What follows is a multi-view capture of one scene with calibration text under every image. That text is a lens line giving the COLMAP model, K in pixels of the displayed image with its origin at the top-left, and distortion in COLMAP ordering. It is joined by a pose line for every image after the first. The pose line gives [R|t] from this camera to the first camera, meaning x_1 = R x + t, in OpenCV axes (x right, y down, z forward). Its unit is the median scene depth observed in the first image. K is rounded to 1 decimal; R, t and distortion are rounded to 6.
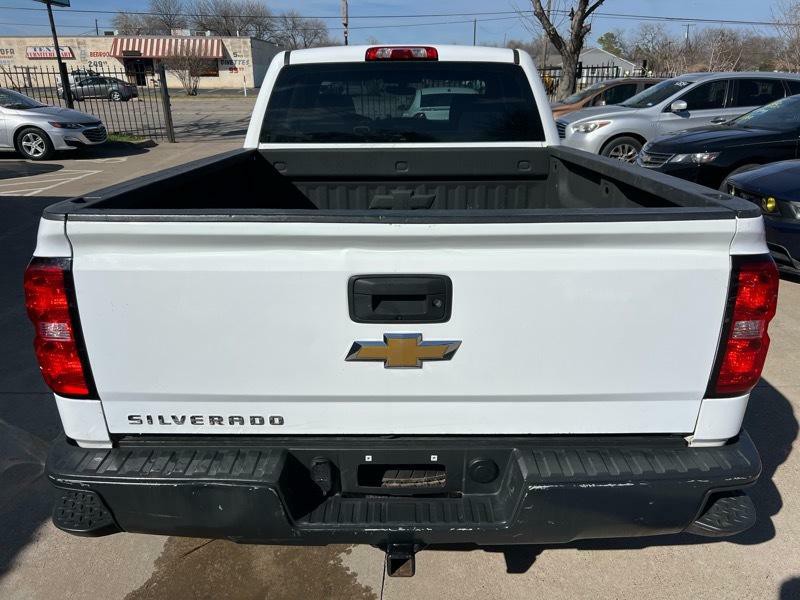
lens RADIAL K [[607.6, 0, 397.7], [0, 607.6, 304.5], [0, 0, 1]] dist [0.043639, -0.034913]
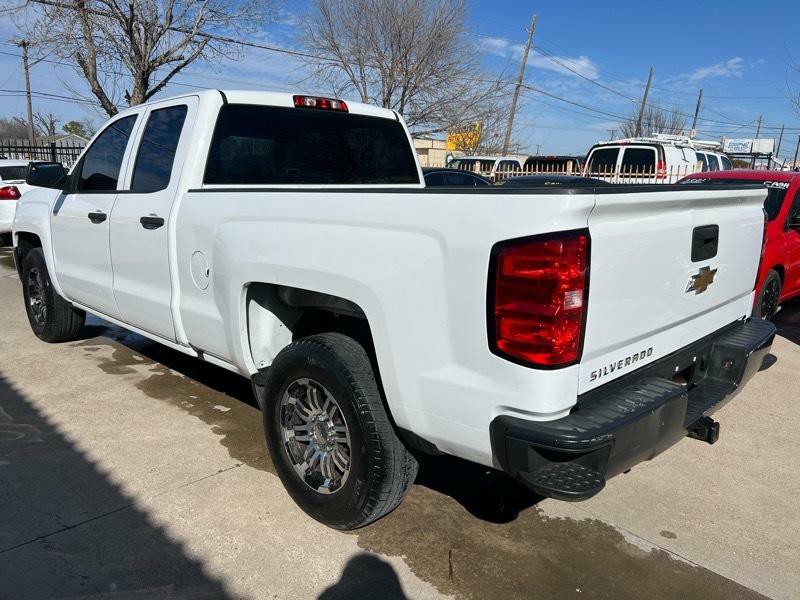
lens RADIAL K [[607.6, 0, 396.6], [0, 607.6, 302.0], [0, 0, 1]] dist [0.043639, -0.034913]
pose [[0.696859, -0.133127, 0.704744, -0.707334], [0.229824, 0.972255, -0.043593, 0.010242], [-0.679388, 0.192345, 0.708121, 0.208271]]
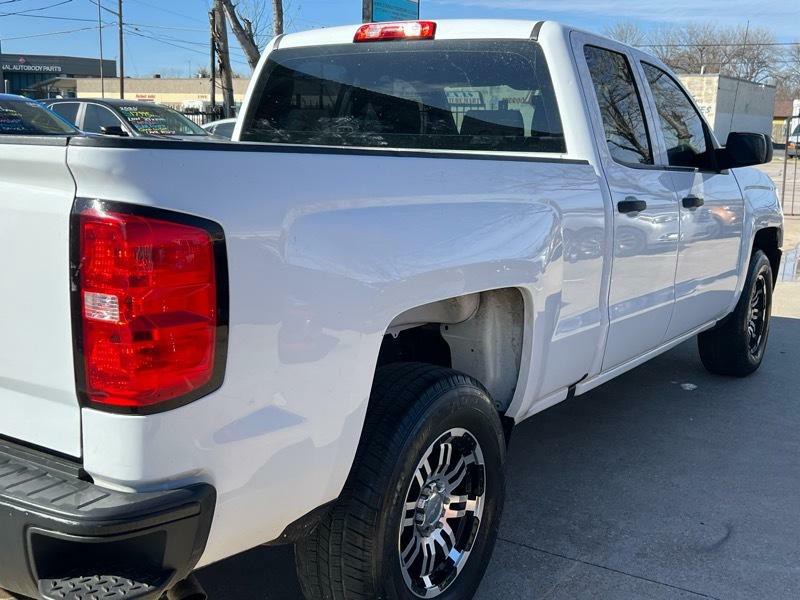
lens RADIAL K [[889.6, 0, 398.5], [0, 889.6, 296.4], [0, 0, 1]] dist [0.040588, 0.000000]
pose [[0.834420, 0.116573, -0.538659, 0.645351], [-0.208509, 0.971500, -0.112750, 0.033343], [0.510164, 0.206396, 0.834945, 0.142869]]
